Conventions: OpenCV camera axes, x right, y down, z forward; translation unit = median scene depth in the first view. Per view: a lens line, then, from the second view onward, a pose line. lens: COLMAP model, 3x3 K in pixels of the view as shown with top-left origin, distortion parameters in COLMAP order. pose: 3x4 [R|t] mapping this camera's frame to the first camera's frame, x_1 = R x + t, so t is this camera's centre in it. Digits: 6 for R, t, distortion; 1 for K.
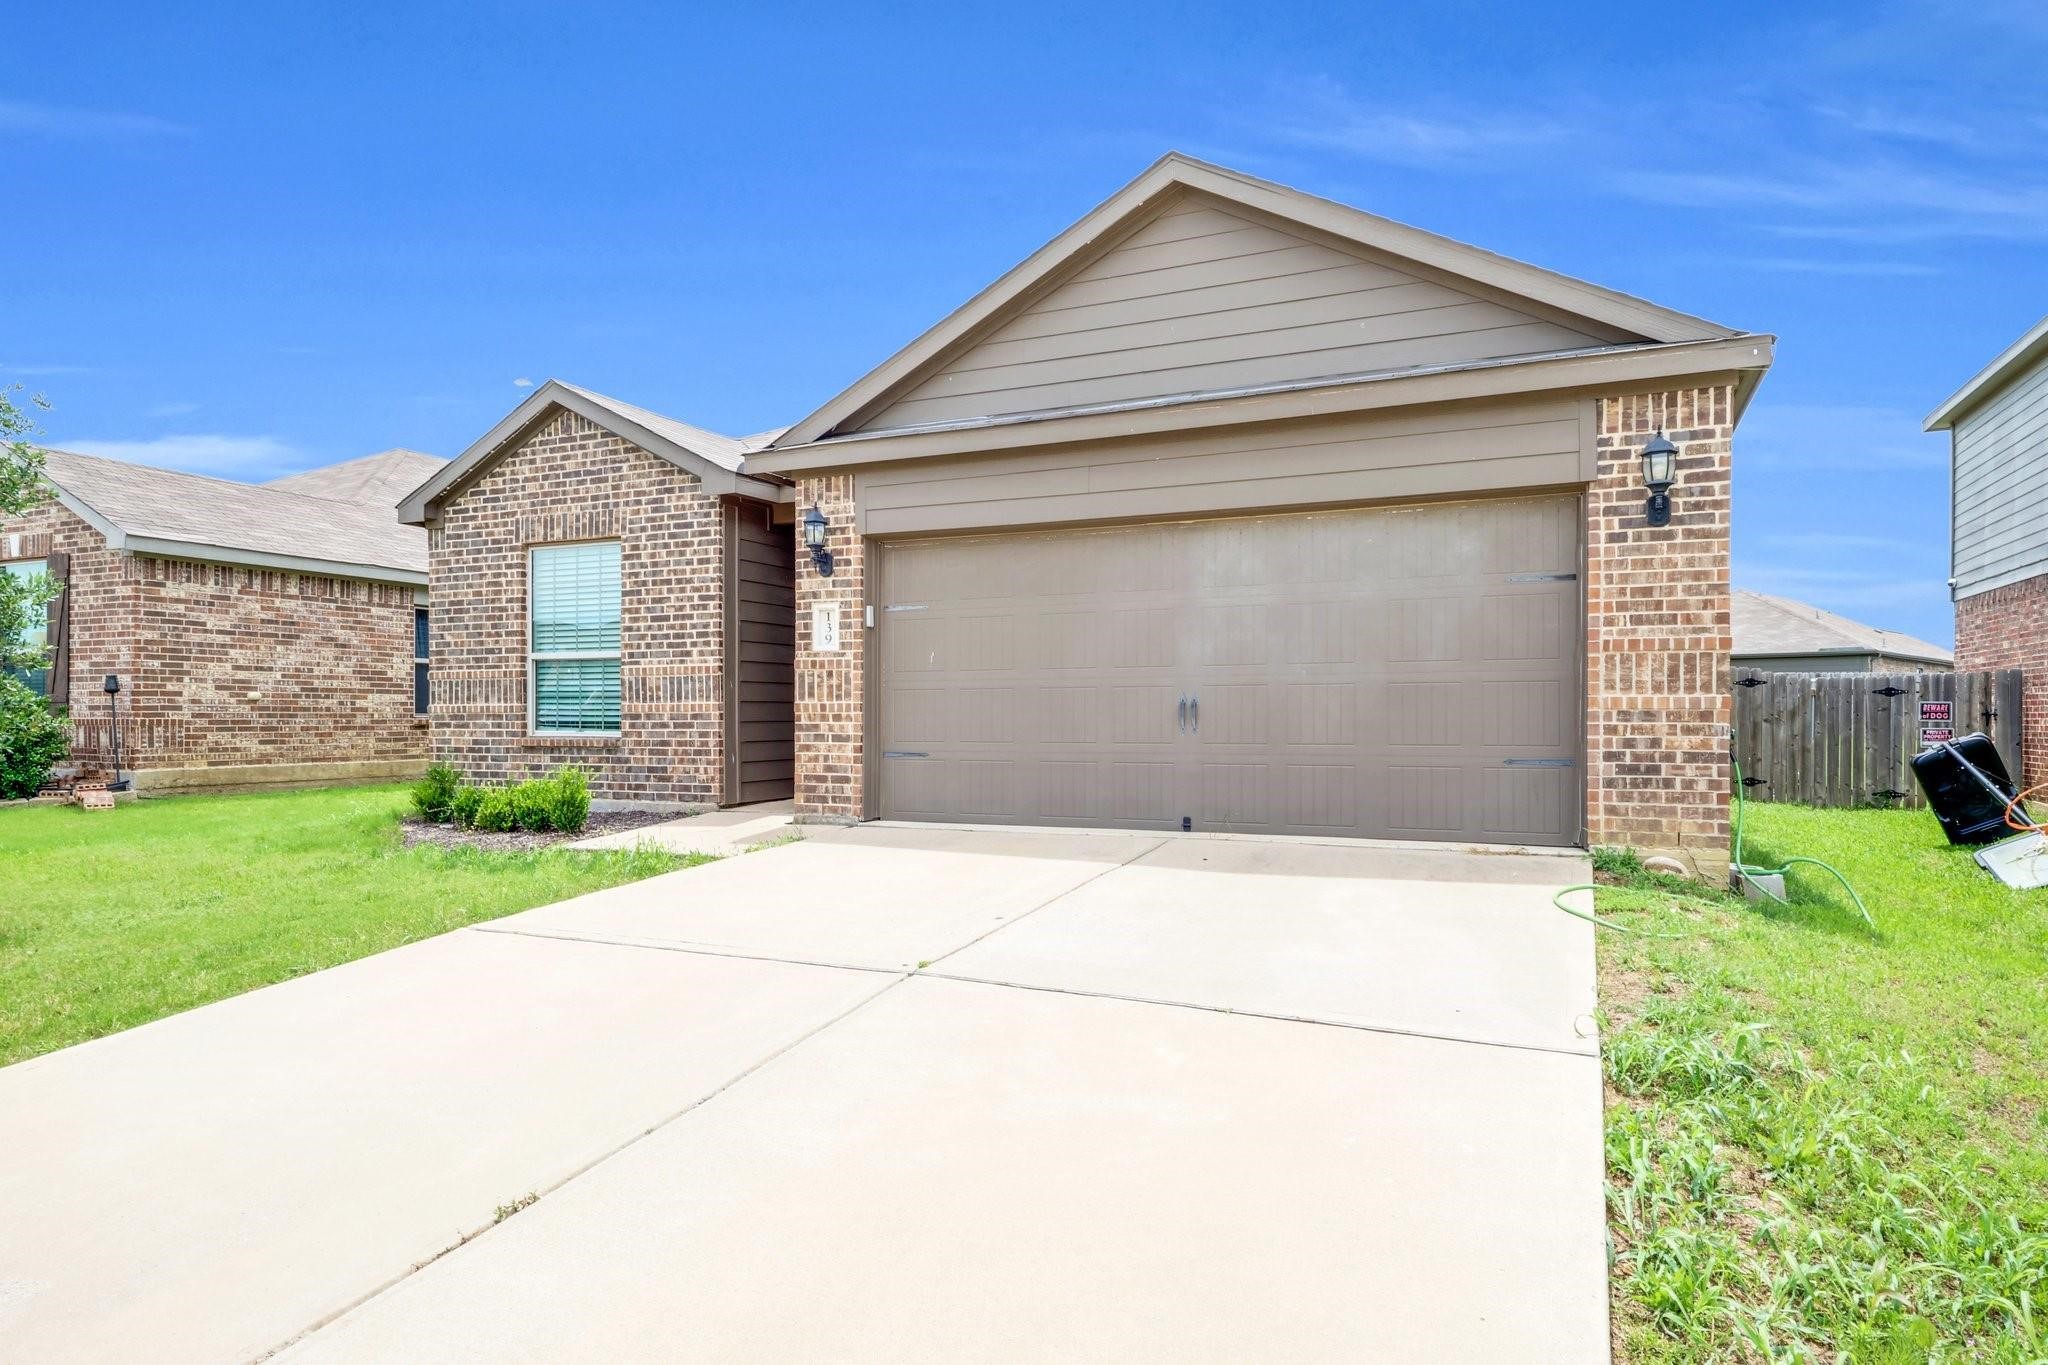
lens RADIAL K [[1201.5, 0, 1024.5], [0, 1201.5, 726.5], [0, 0, 1]] dist [0.002236, 0.000350]
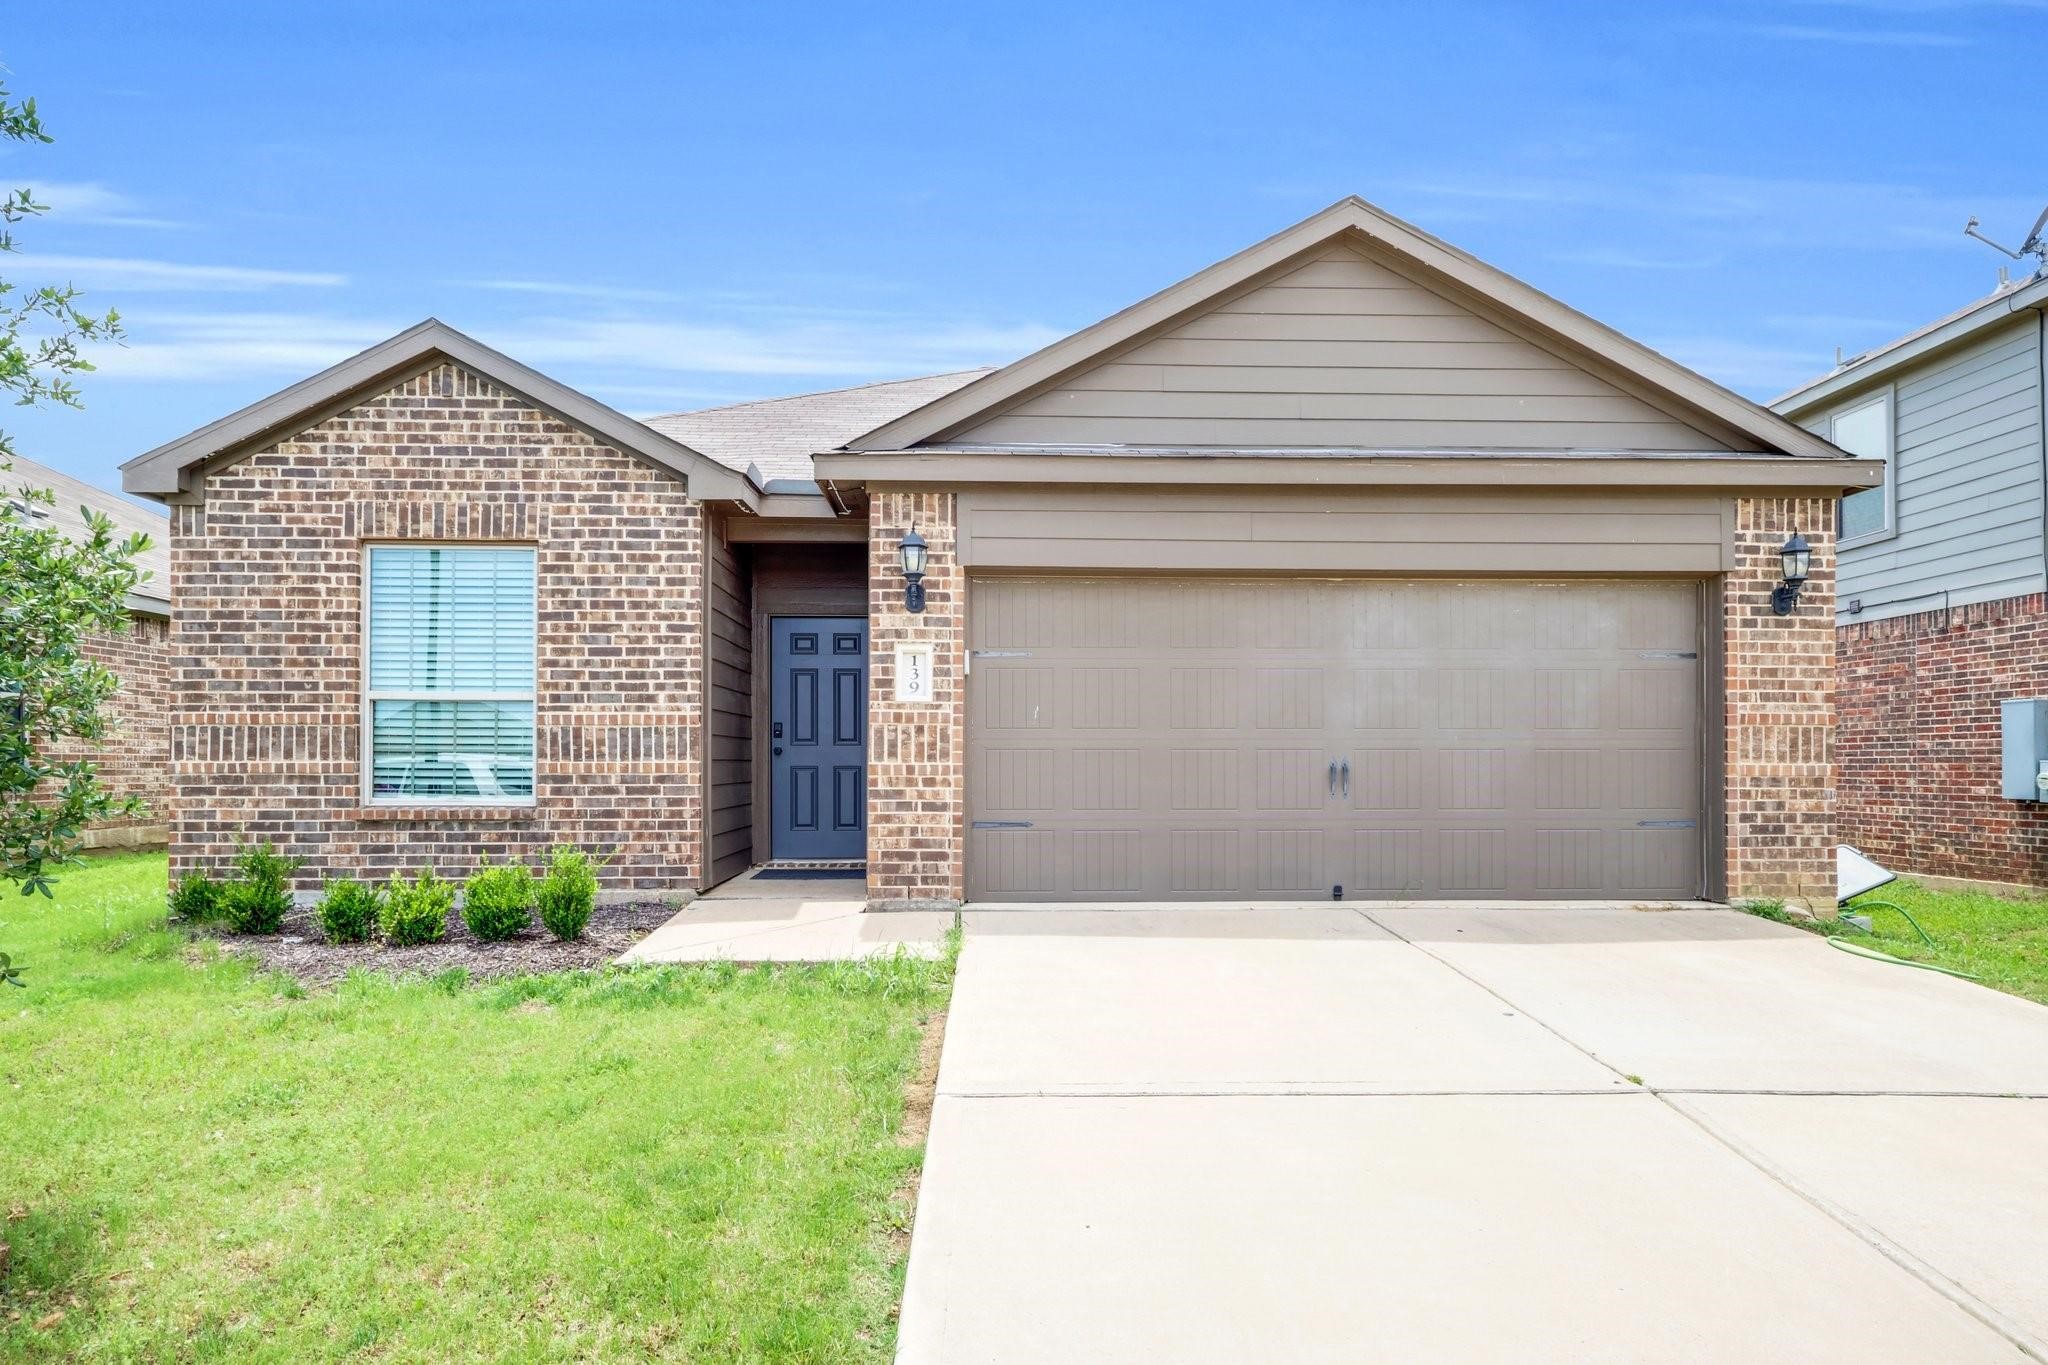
lens RADIAL K [[1220.7, 0, 1022.5], [0, 1220.7, 763.1], [0, 0, 1]] dist [0.001040, -0.000380]
pose [[0.897555, 0.003910, 0.440886, -0.466238], [0.001284, 0.999933, -0.011482, -0.010614], [-0.440901, 0.010872, 0.897490, 0.208100]]
